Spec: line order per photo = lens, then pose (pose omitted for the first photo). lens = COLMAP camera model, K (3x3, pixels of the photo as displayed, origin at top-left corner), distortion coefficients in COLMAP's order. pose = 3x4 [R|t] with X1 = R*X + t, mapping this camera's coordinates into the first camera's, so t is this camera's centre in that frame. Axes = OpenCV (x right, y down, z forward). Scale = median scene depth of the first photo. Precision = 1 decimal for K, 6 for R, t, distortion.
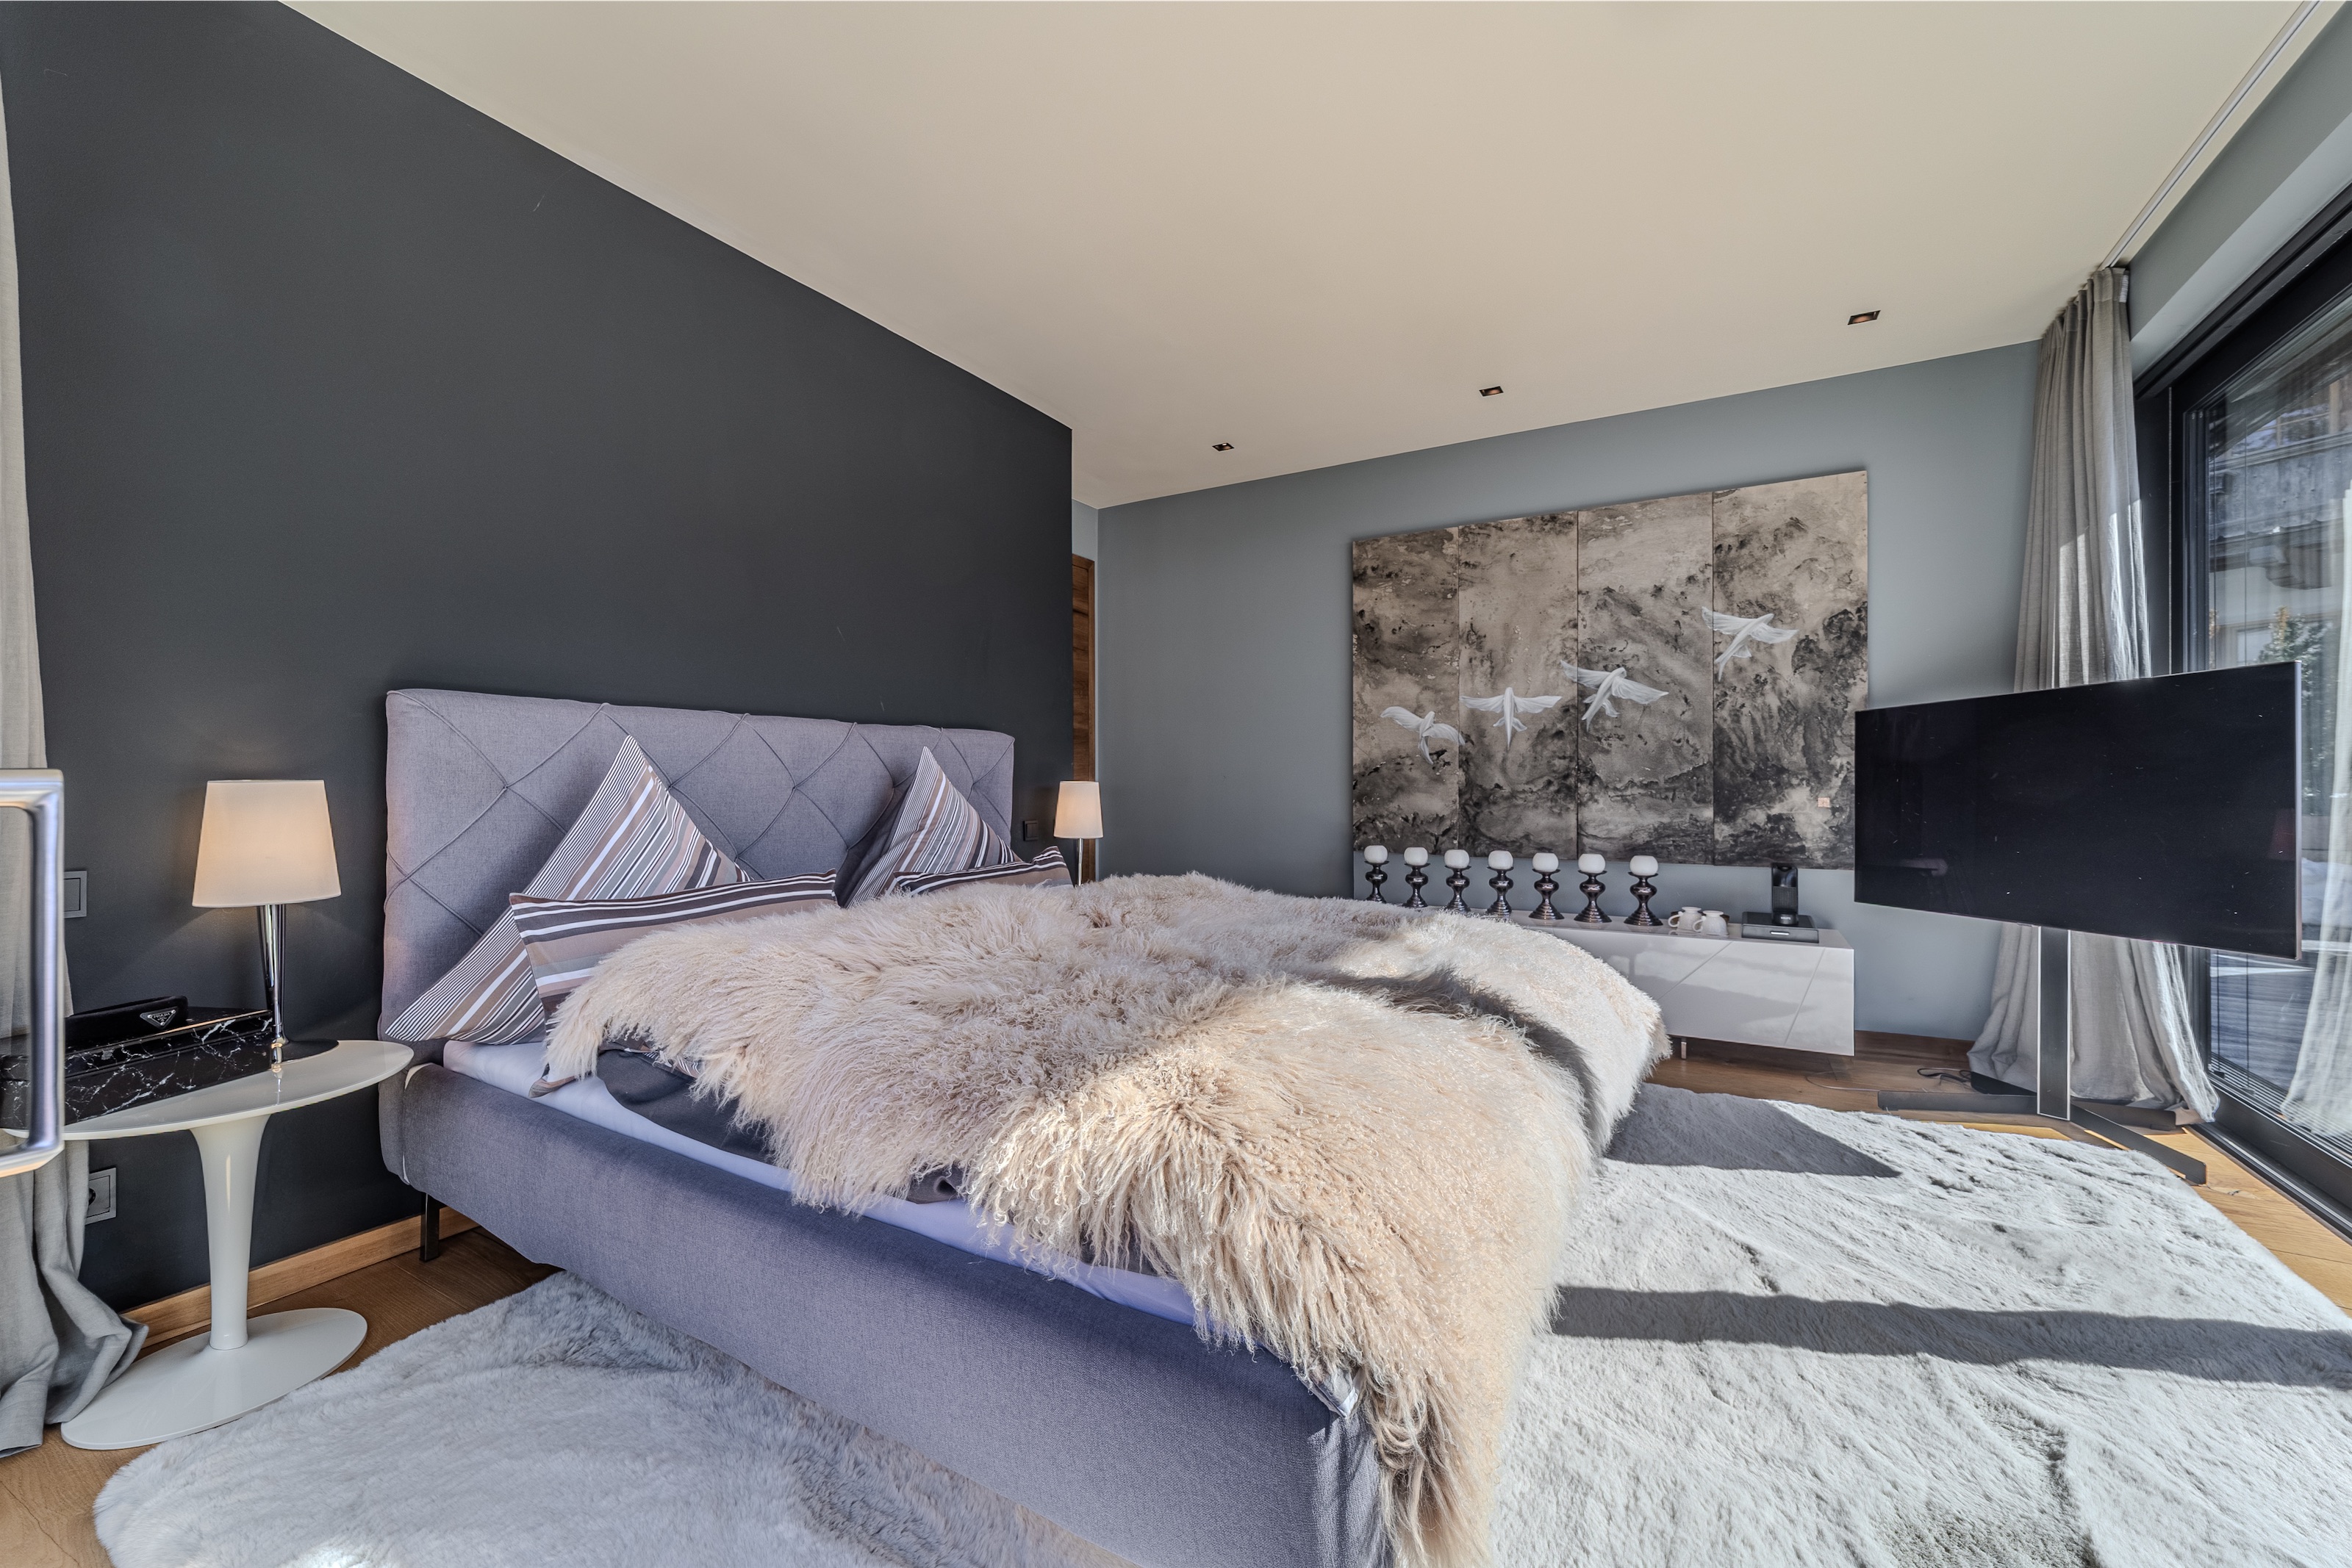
lens RADIAL K [[922.3, 0, 1170.5], [0, 922.3, 777.9], [0, 0, 1]] dist [-0.009867, 0.002223]
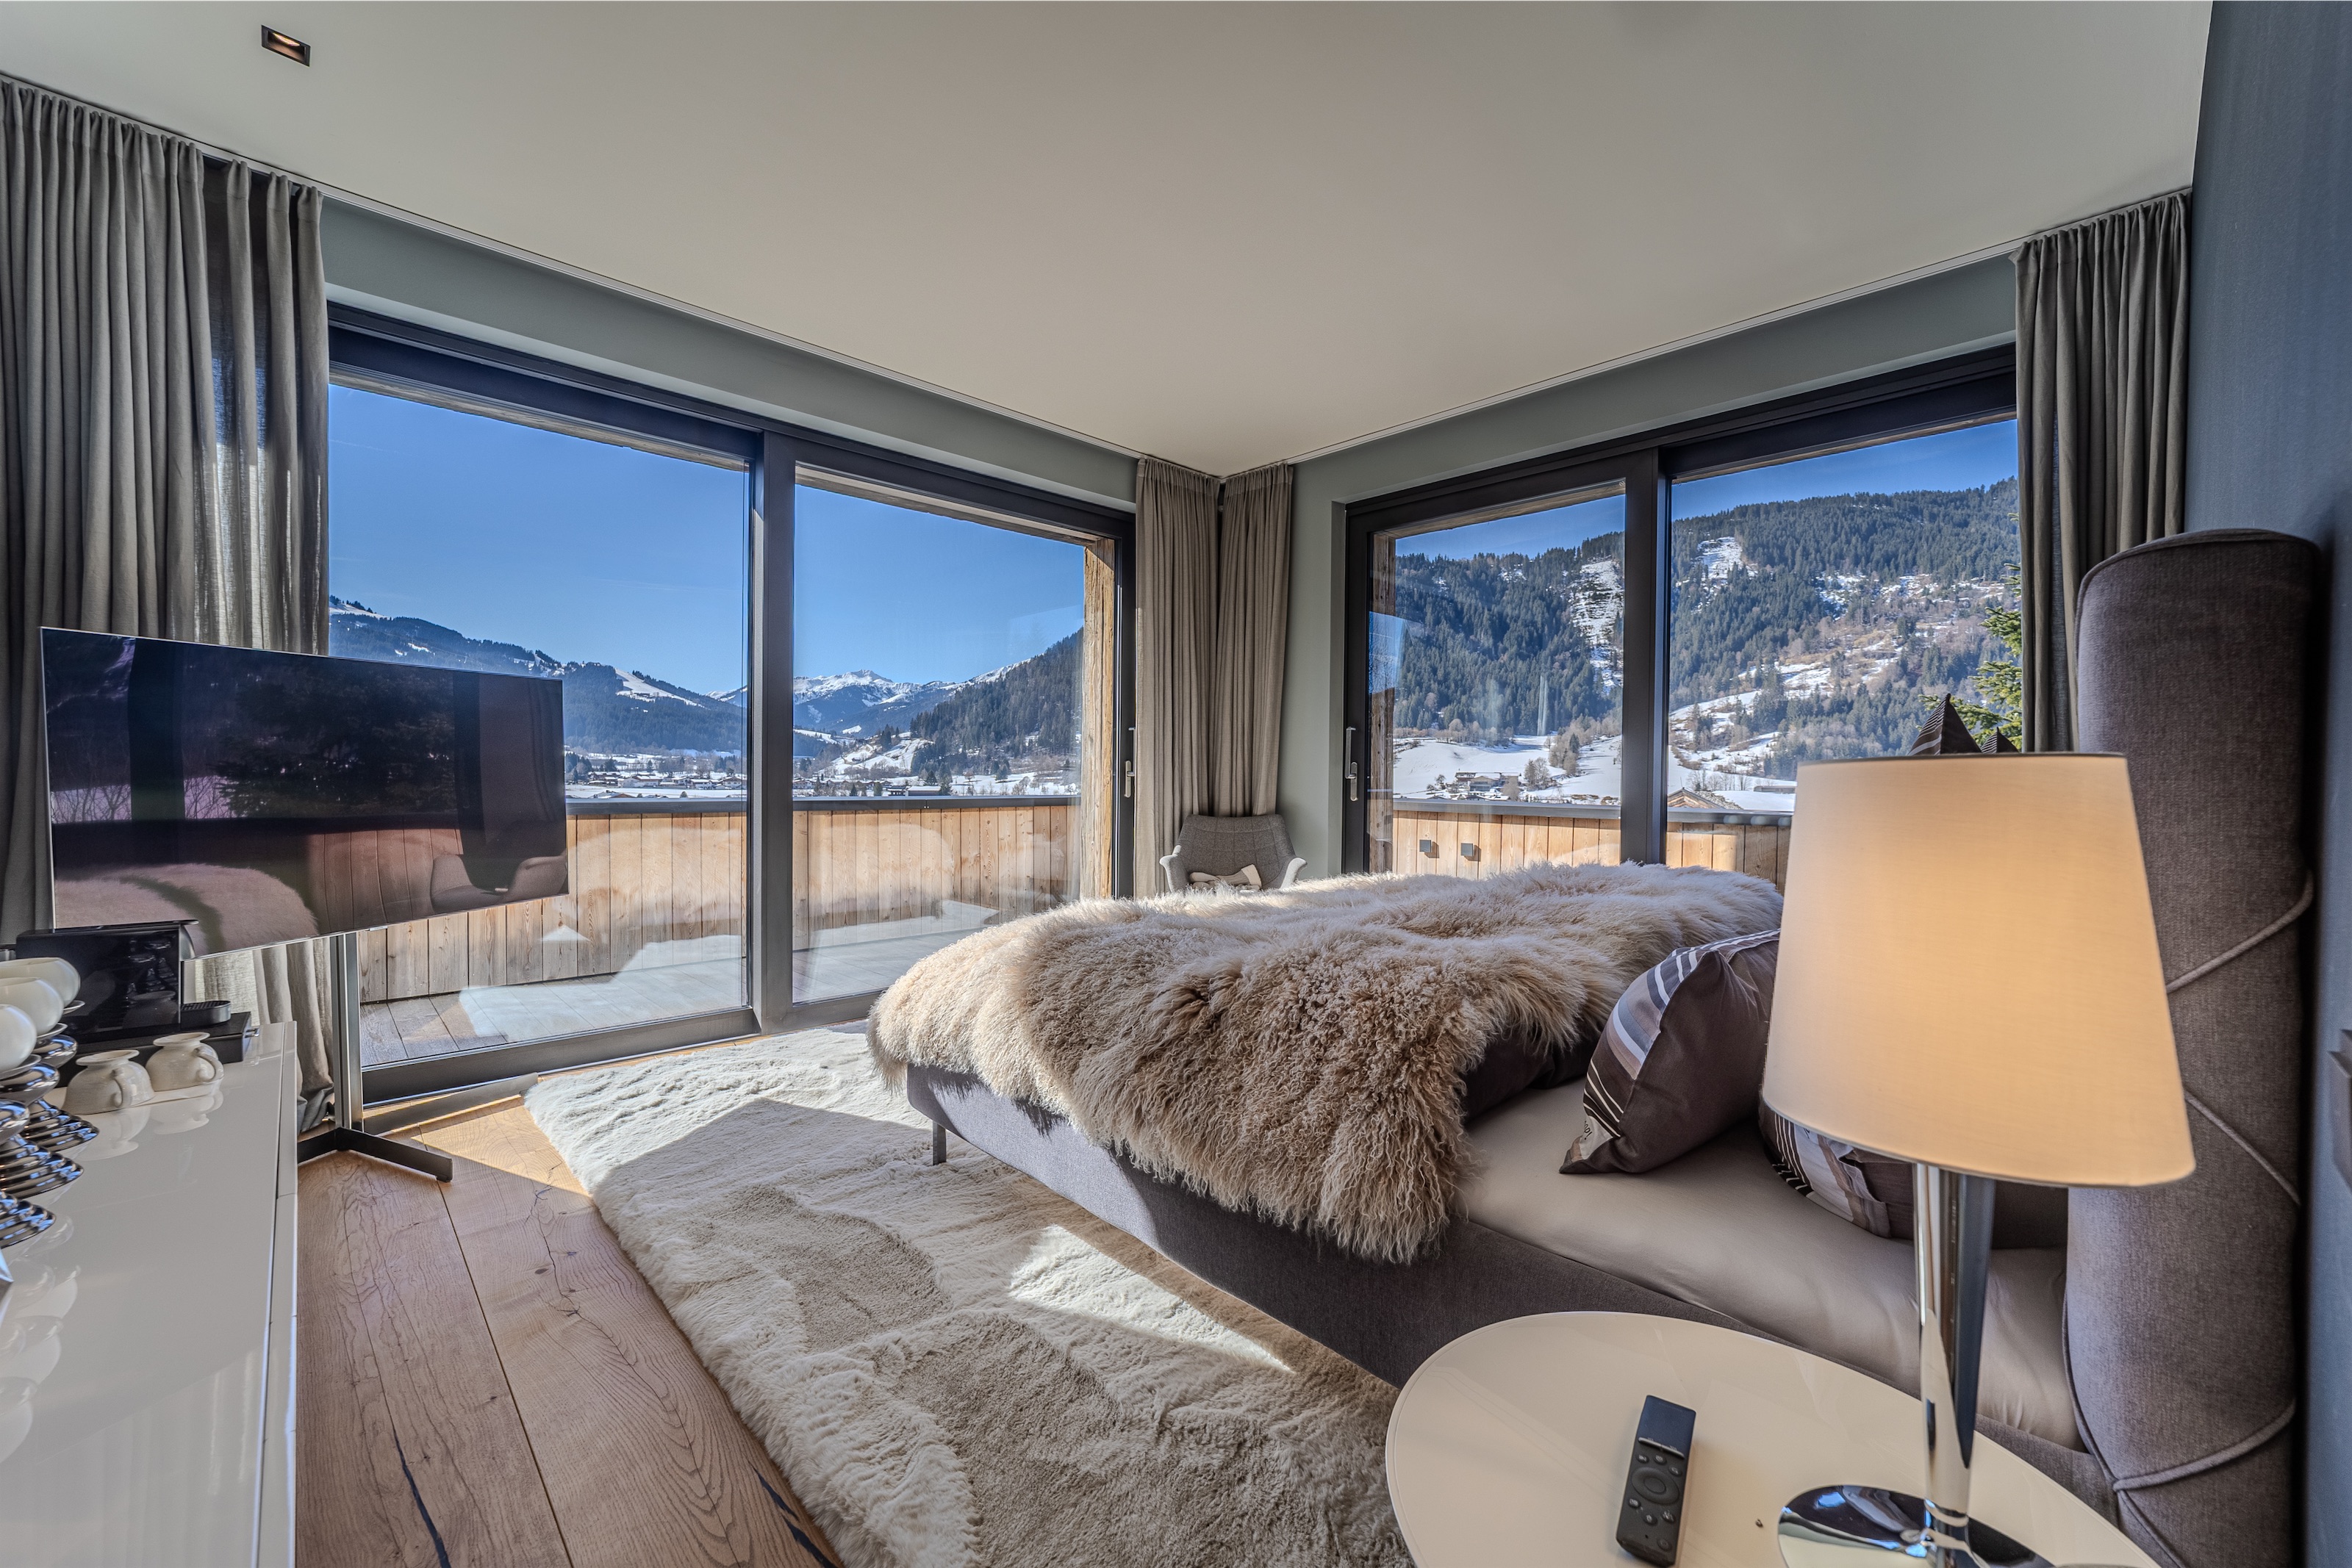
lens RADIAL K [[922.3, 0, 1184.7], [0, 922.3, 784.6], [0, 0, 1]] dist [-0.009867, 0.002223]
pose [[-0.960070, -0.010001, 0.279580, -0.054371], [-0.007049, 0.999908, 0.011563, 0.009975], [-0.279670, 0.009131, -0.960053, 1.940895]]
